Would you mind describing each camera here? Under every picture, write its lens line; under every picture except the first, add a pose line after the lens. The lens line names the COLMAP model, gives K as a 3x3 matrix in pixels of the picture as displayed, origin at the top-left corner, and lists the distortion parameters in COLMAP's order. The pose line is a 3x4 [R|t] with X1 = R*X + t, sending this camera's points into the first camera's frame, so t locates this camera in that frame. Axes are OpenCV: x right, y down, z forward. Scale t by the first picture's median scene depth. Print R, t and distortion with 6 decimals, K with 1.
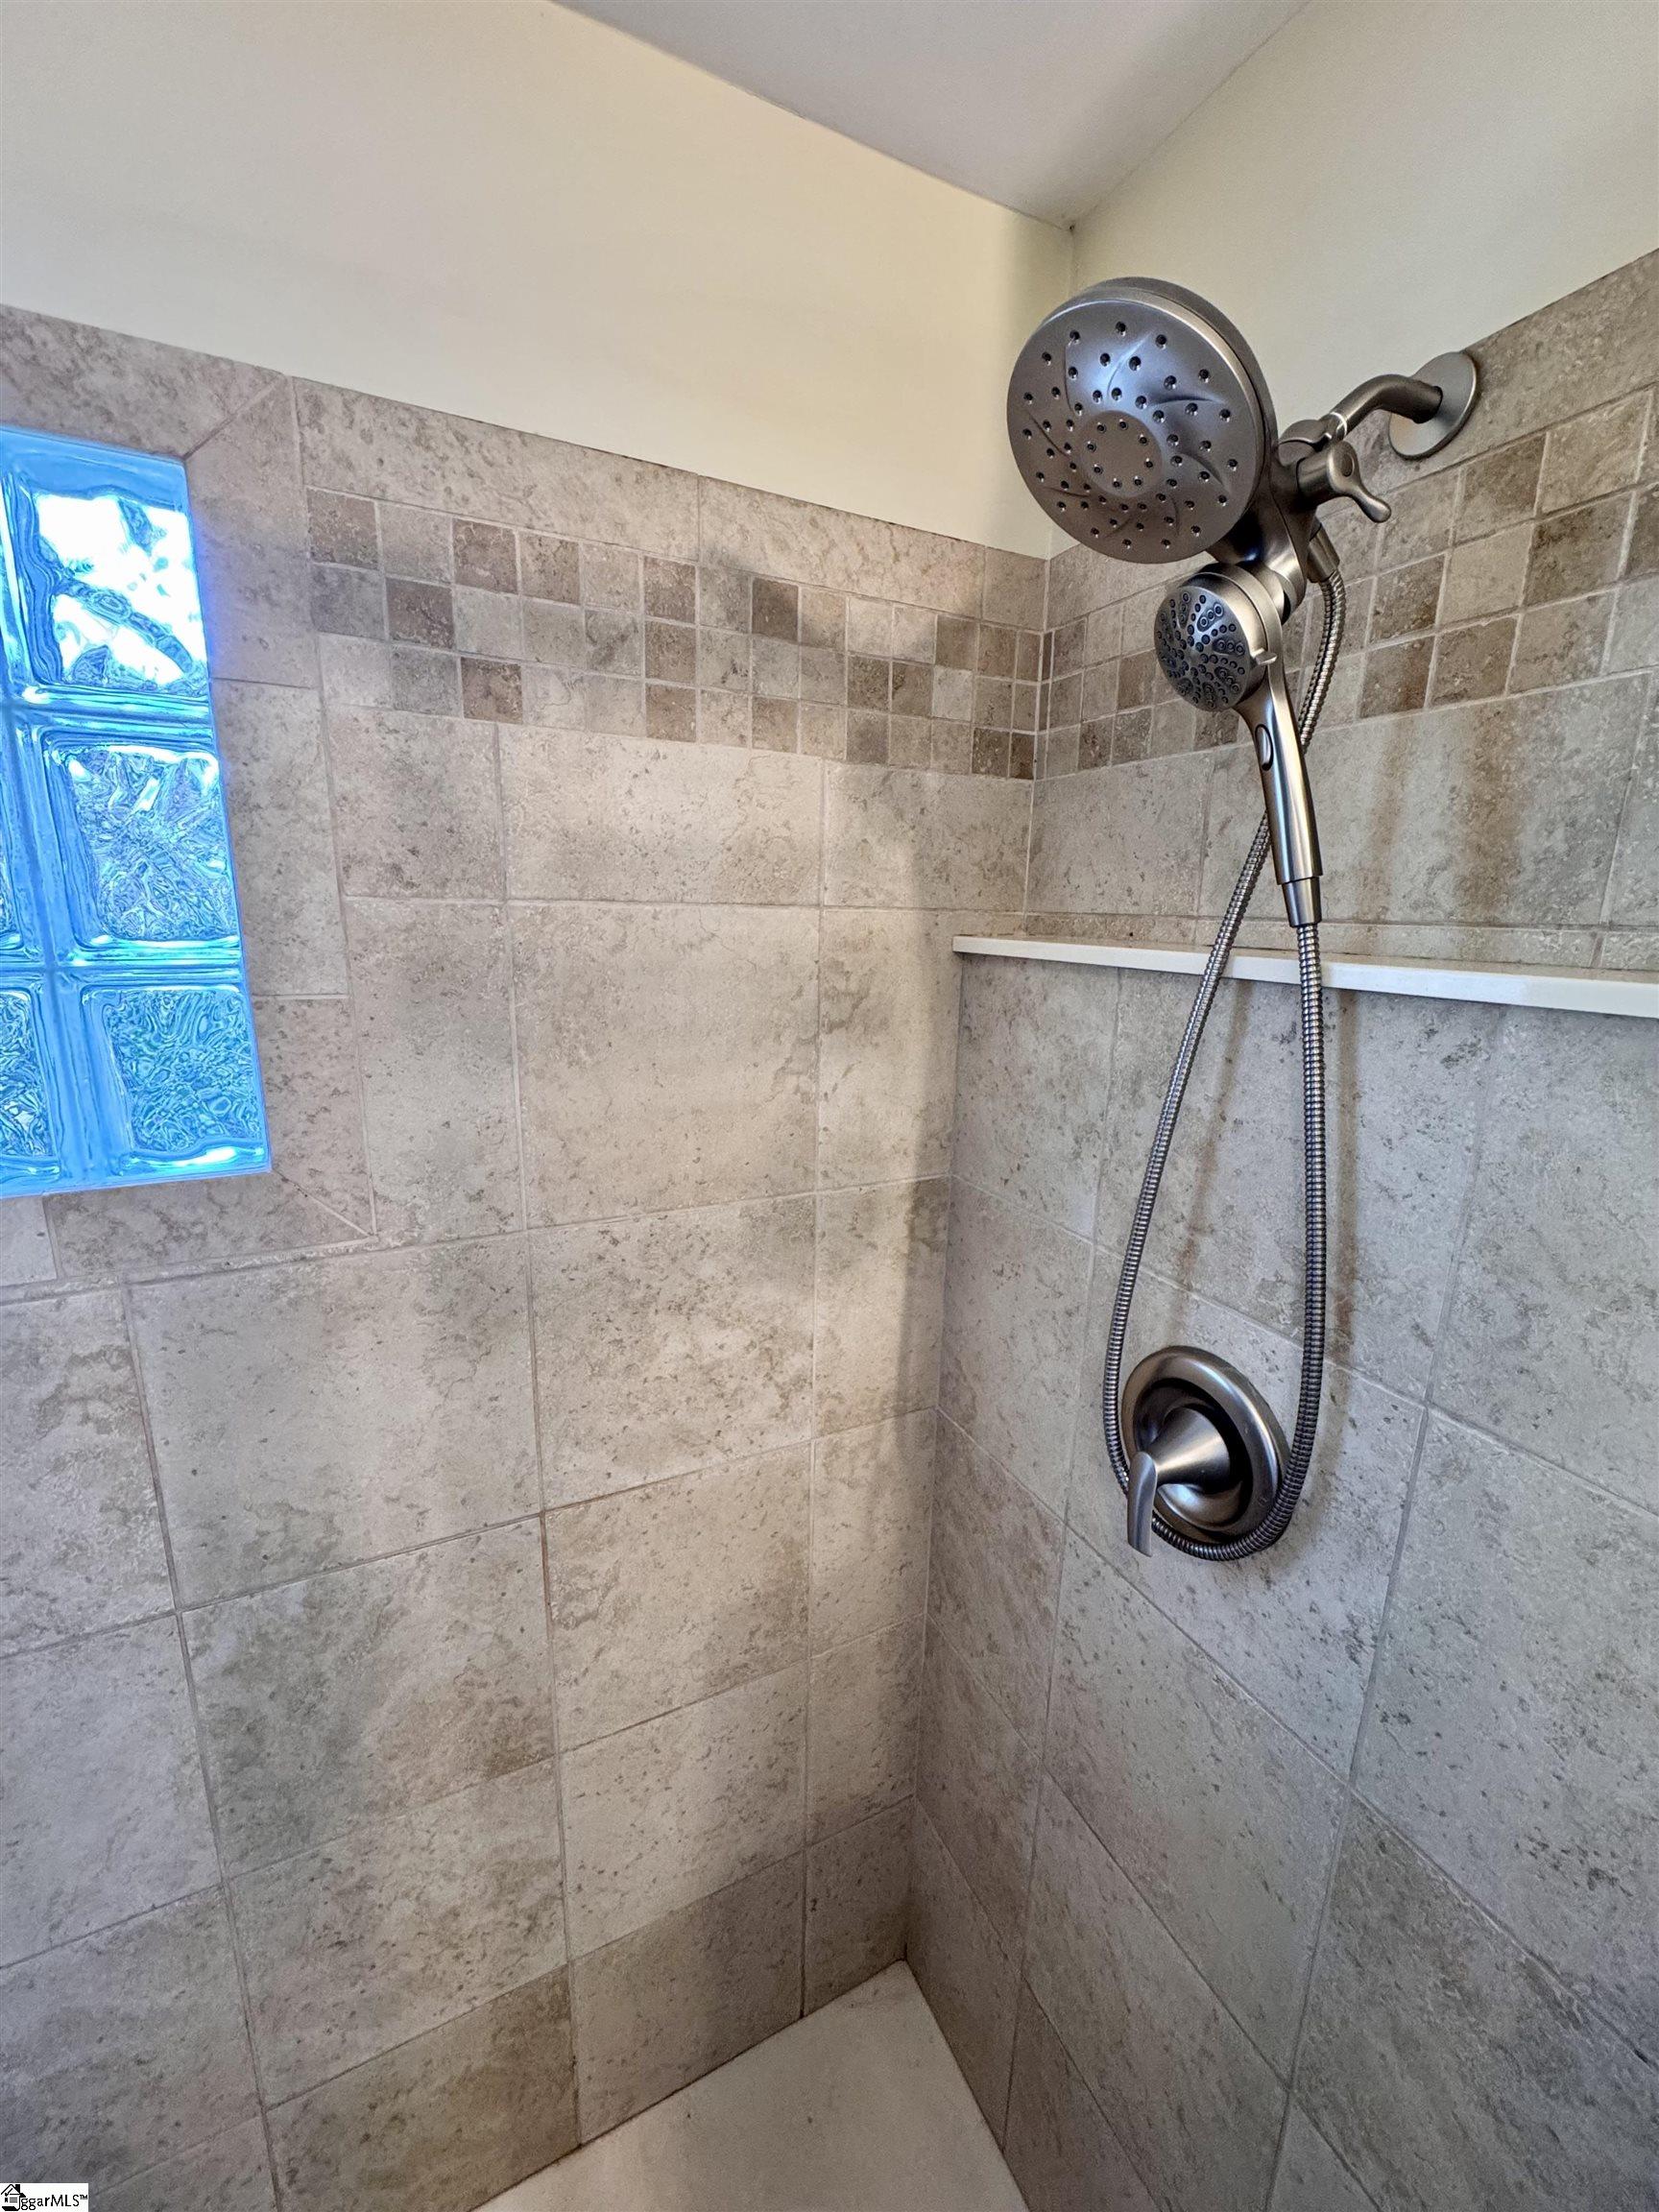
lens RADIAL K [[867.5, 0, 829.6], [0, 867.5, 1116.8], [0, 0, 1]] dist [0.003495, -0.000153]
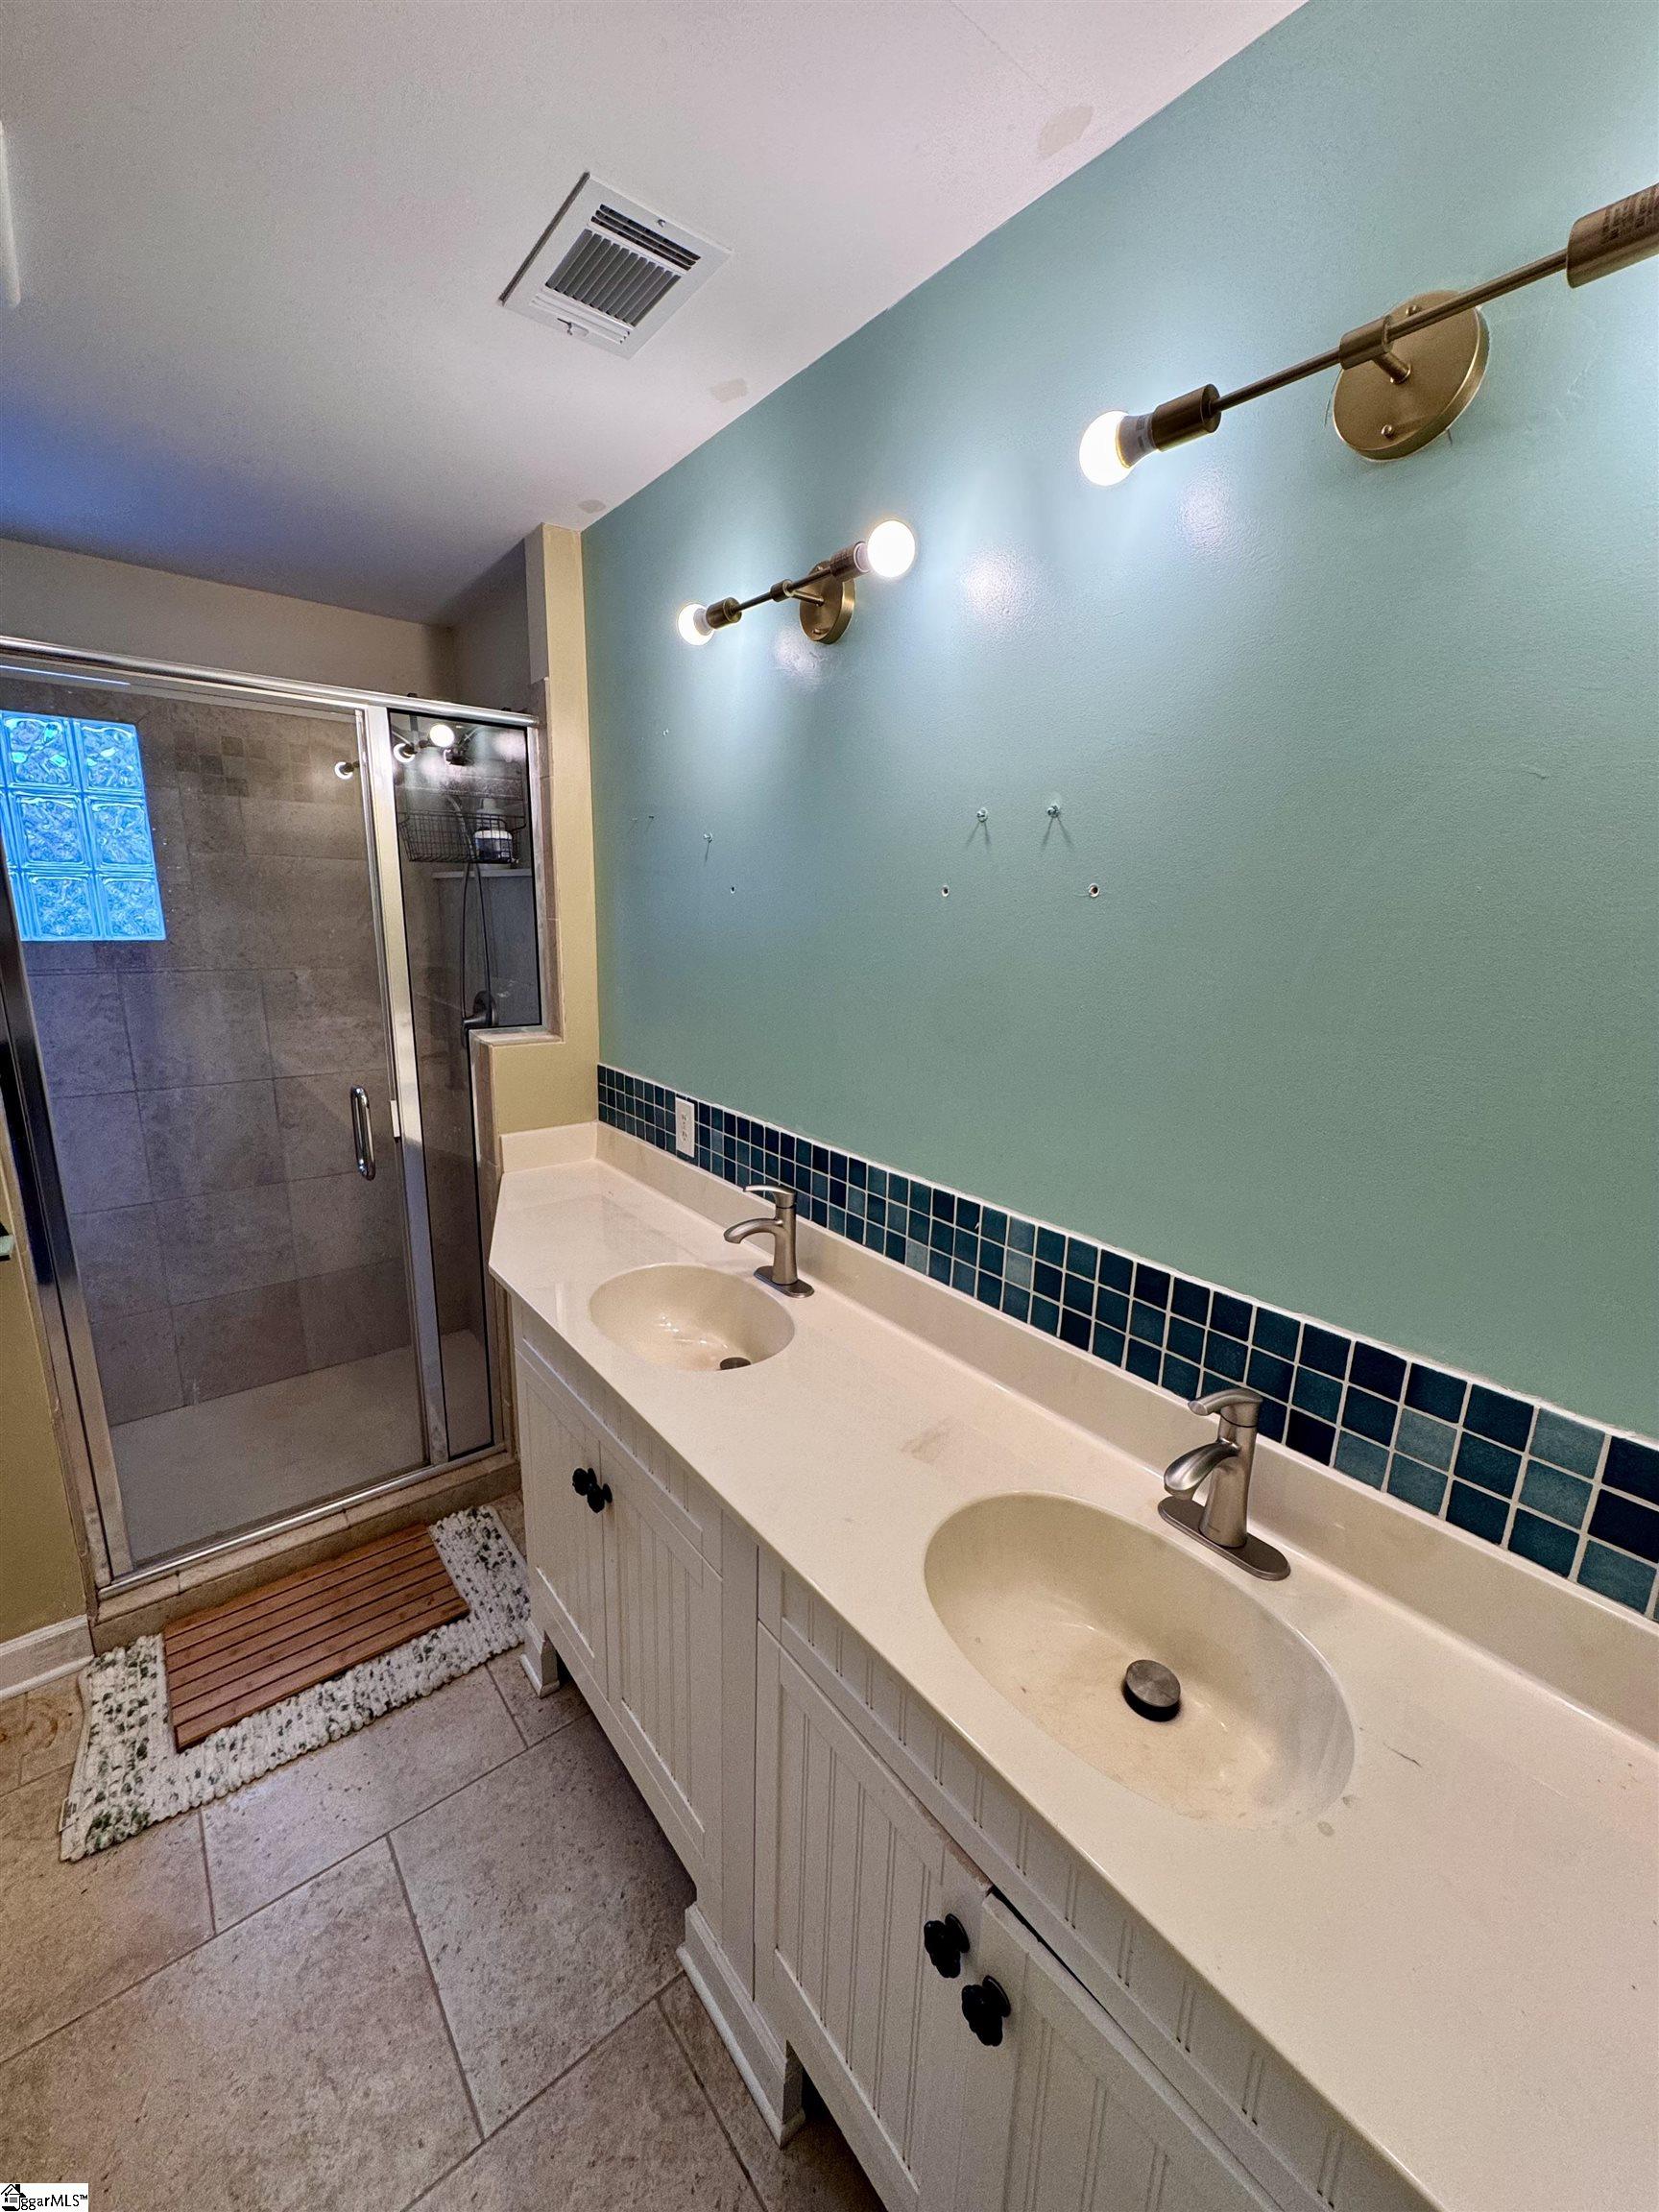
lens RADIAL K [[867.5, 0, 825.0], [0, 867.5, 1112.6], [0, 0, 1]] dist [0.003495, -0.000153]
pose [[0.973666, -0.045149, 0.223462, 0.934628], [0.040951, 0.998887, 0.023388, 0.706652], [-0.224269, -0.013621, 0.974432, -2.580226]]
